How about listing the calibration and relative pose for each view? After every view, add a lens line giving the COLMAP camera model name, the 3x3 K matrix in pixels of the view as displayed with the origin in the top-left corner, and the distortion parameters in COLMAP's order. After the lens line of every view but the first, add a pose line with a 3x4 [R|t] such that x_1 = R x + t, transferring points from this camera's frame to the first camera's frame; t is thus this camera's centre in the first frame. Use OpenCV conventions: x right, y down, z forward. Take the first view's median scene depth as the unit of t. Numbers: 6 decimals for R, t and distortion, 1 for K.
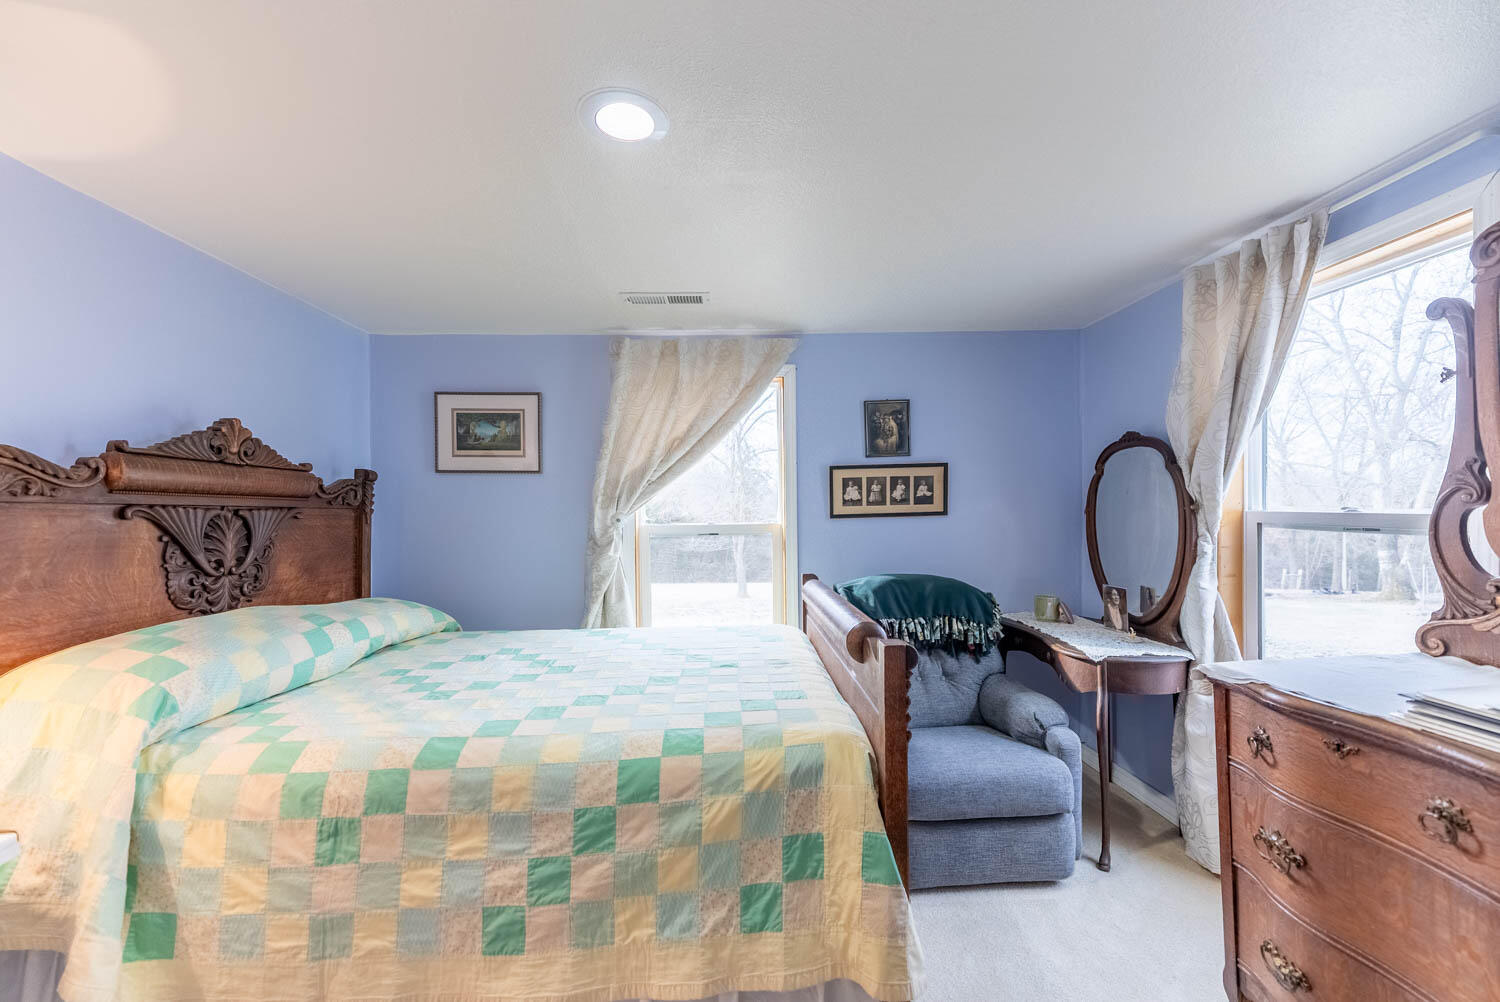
lens RADIAL K [[596.2, 0, 743.9], [0, 596.2, 503.5], [0, 0, 1]] dist [0.003187, -0.000368]
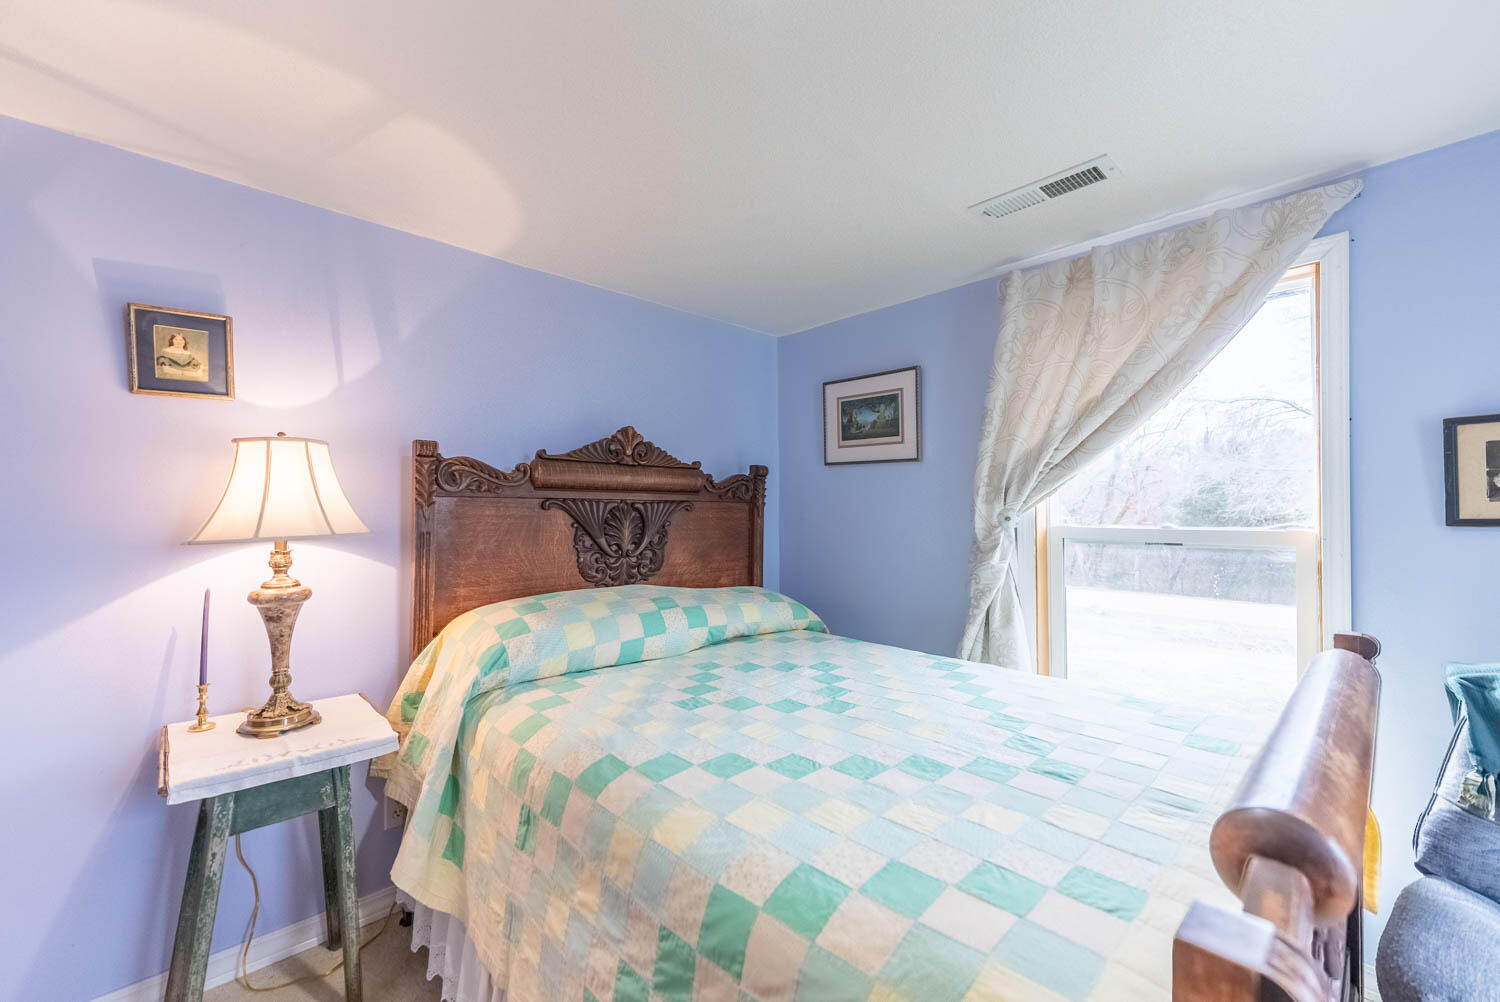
lens RADIAL K [[596.2, 0, 743.9], [0, 596.2, 503.5], [0, 0, 1]] dist [0.003187, -0.000368]
pose [[0.662006, 0.004849, -0.749483, 0.186552], [0.003130, 0.999952, 0.009234, 0.001756], [0.749492, -0.008459, 0.661959, 0.356807]]
